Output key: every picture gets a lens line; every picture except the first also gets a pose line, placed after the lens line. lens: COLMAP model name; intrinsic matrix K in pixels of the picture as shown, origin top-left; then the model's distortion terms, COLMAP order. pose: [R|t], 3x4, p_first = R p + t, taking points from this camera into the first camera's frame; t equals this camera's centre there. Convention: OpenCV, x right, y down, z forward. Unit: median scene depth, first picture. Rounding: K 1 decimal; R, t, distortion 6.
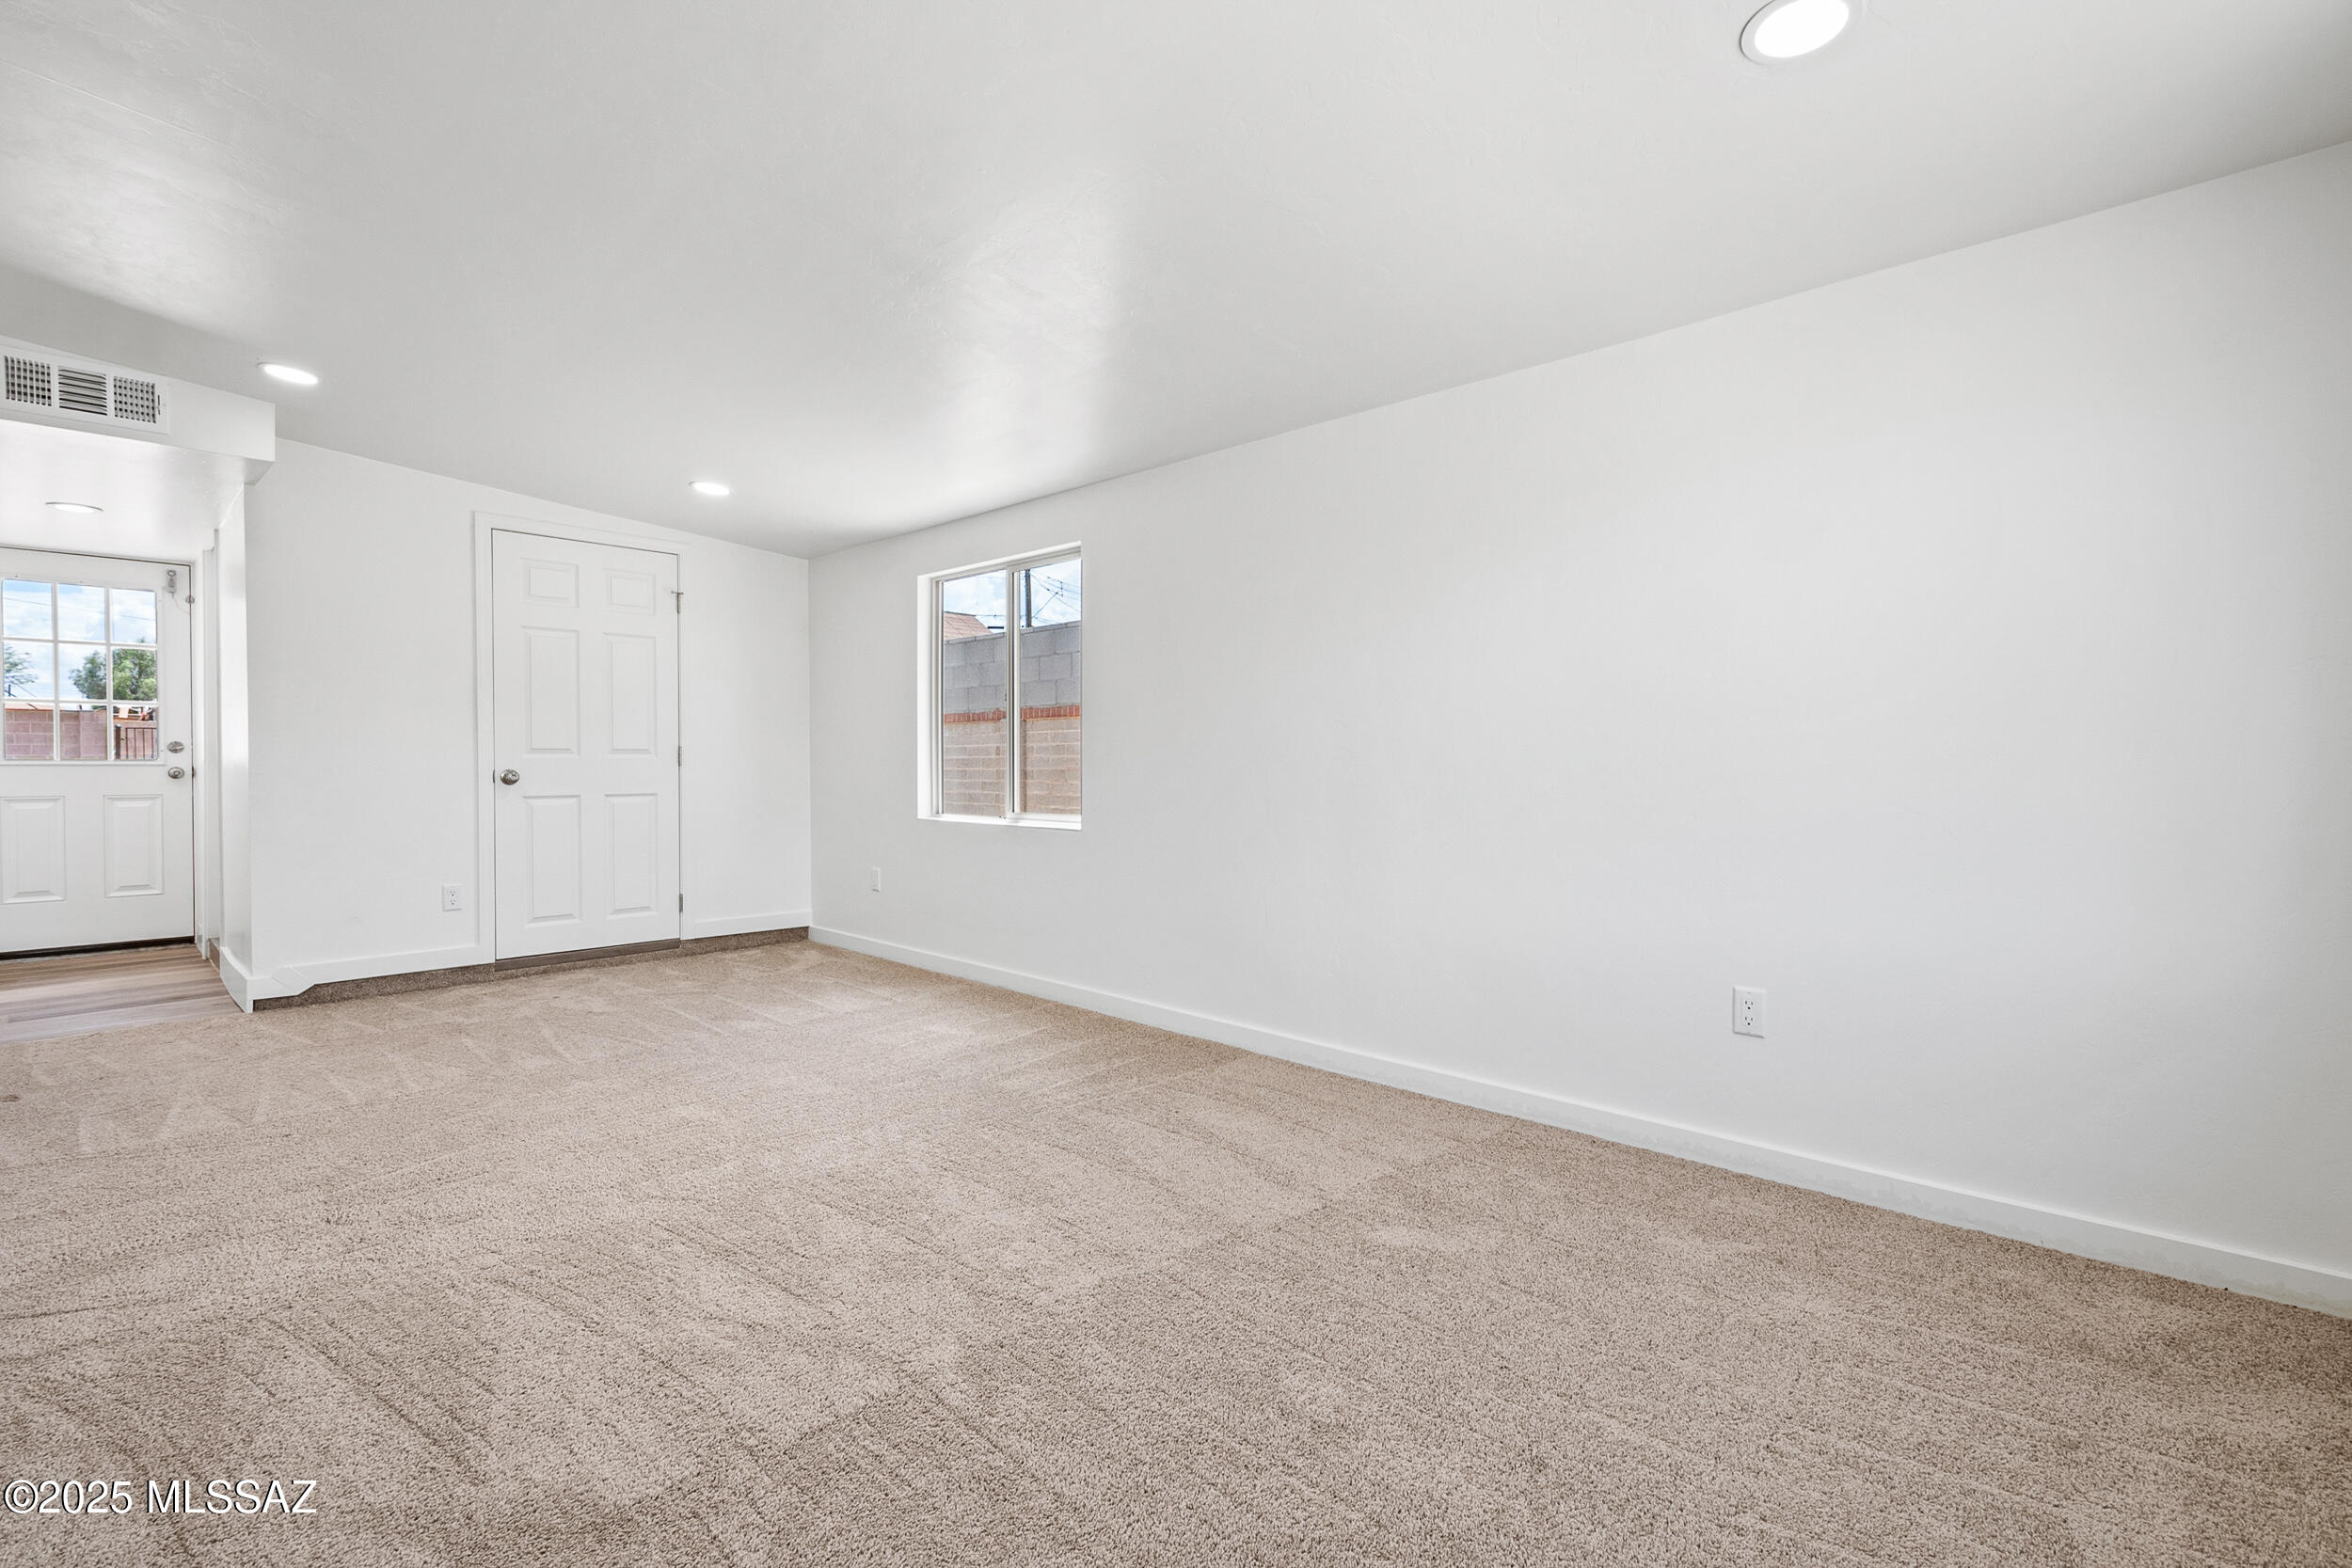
lens RADIAL K [[1059.5, 0, 1178.6], [0, 1059.5, 776.0], [0, 0, 1]] dist [0.003782, -0.000833]
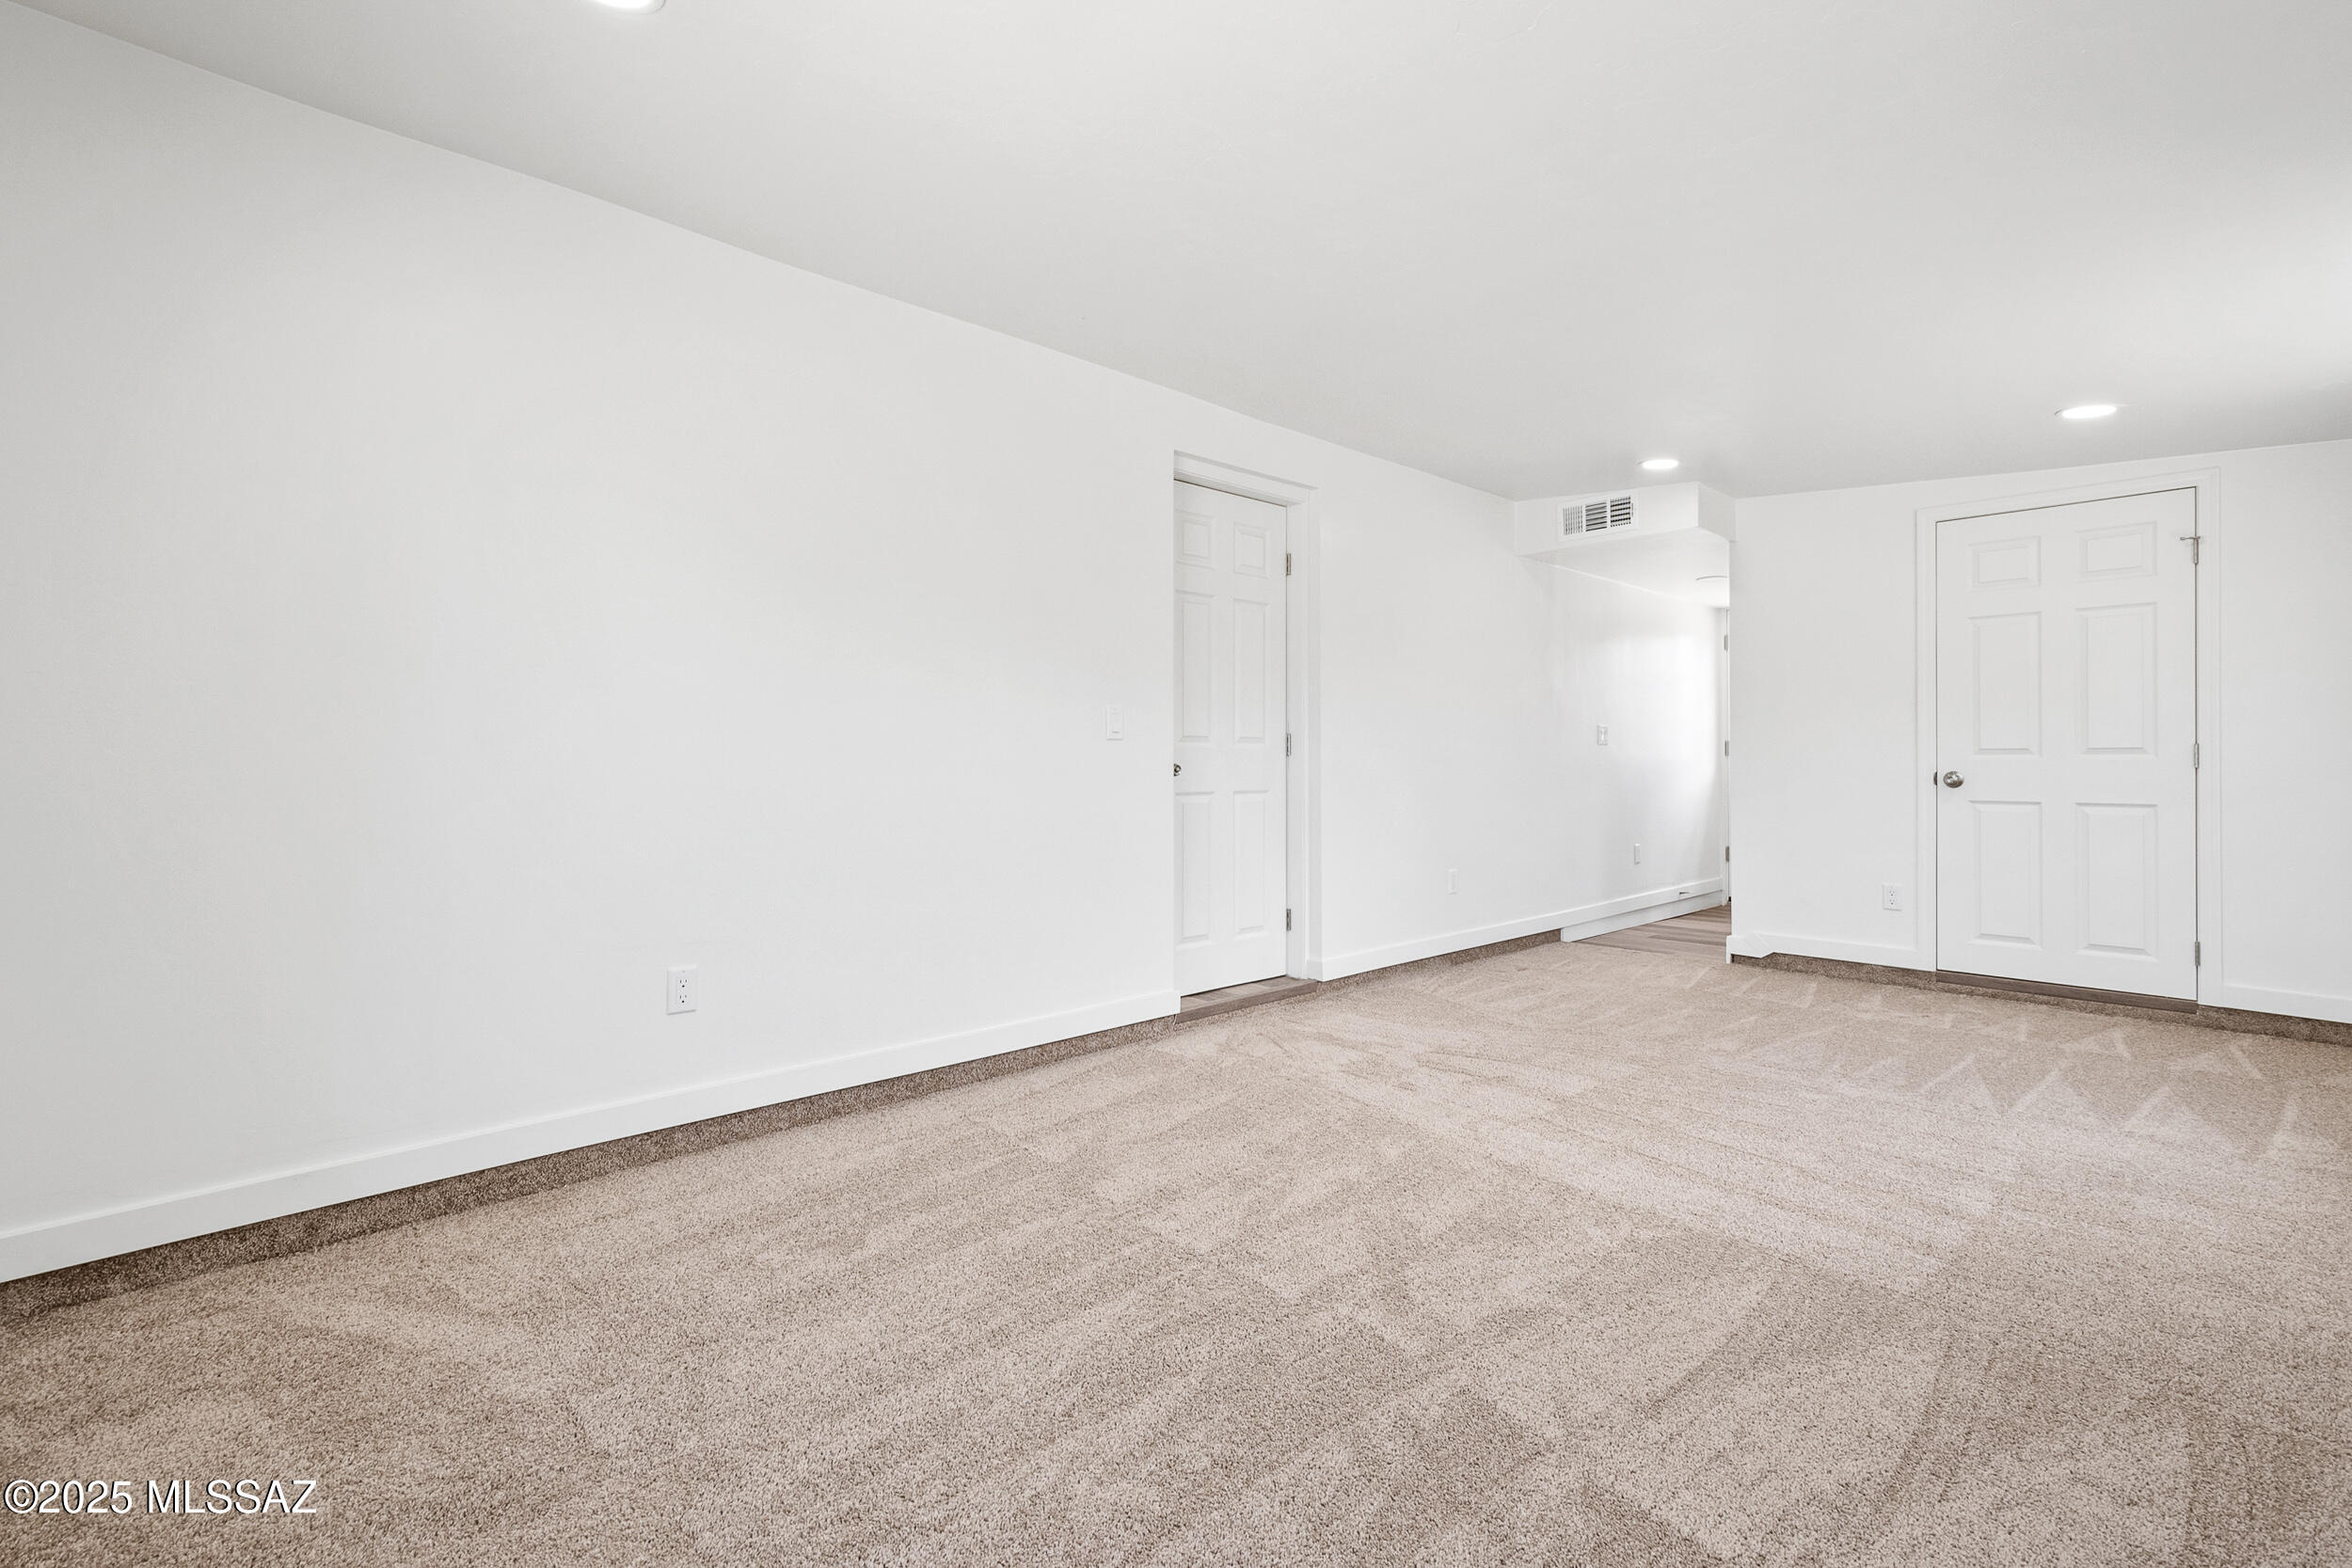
lens RADIAL K [[1059.5, 0, 1180.9], [0, 1059.5, 763.4], [0, 0, 1]] dist [0.003782, -0.000833]
pose [[-0.074677, 0.002132, -0.997206, 0.367548], [-0.012821, 0.999913, 0.003098, -0.007656], [0.997125, 0.013017, -0.074643, 0.387050]]
